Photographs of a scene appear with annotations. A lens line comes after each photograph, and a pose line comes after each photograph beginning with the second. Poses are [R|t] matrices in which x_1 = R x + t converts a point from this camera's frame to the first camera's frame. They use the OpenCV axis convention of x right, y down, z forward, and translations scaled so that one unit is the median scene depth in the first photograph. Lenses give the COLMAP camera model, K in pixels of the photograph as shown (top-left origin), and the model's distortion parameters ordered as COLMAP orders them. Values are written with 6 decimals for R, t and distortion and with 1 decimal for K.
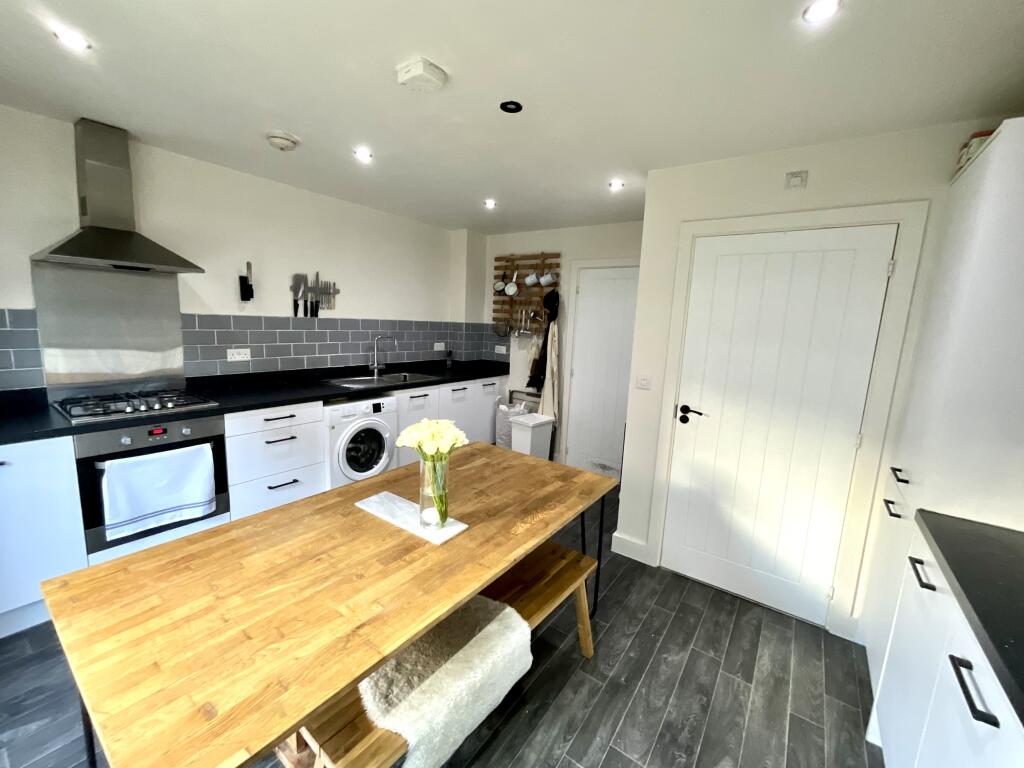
lens RADIAL K [[417.1, 0, 512.0], [0, 417.1, 384.0], [0, 0, 1]] dist [0.002495, 0.000818]
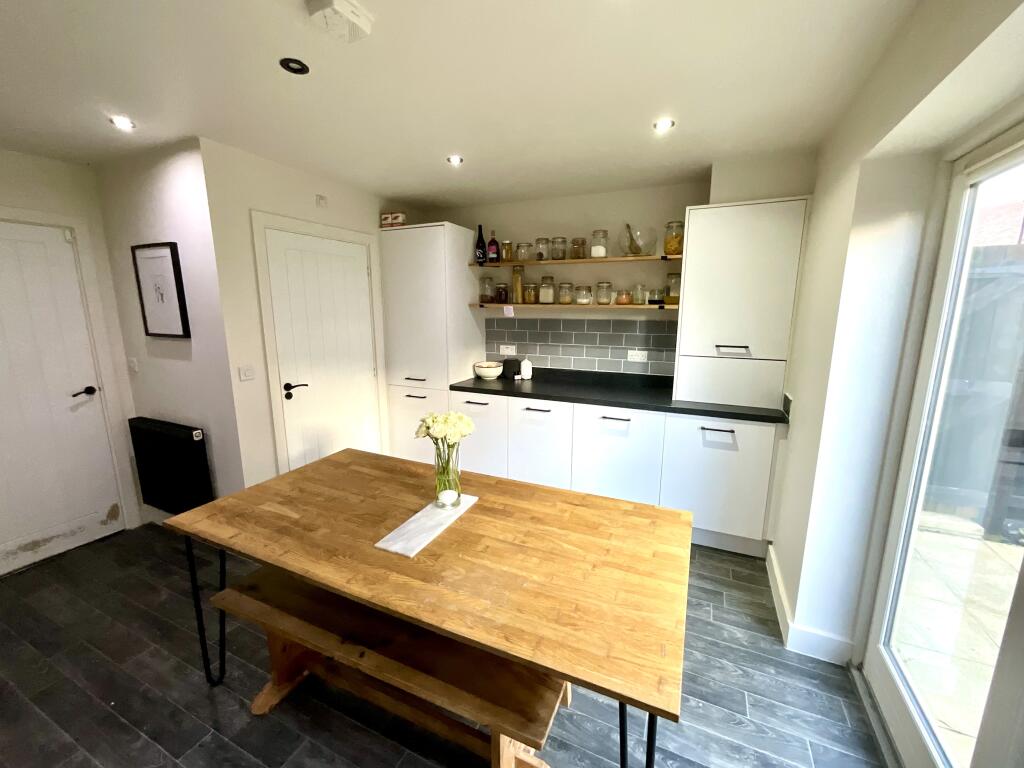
lens RADIAL K [[417.1, 0, 512.0], [0, 417.1, 384.0], [0, 0, 1]] dist [0.002495, 0.000818]
pose [[-0.193973, -0.226881, 0.954411, -1.050929], [0.141921, 0.956164, 0.256142, -0.202878], [-0.970687, 0.185135, -0.153270, 0.823720]]
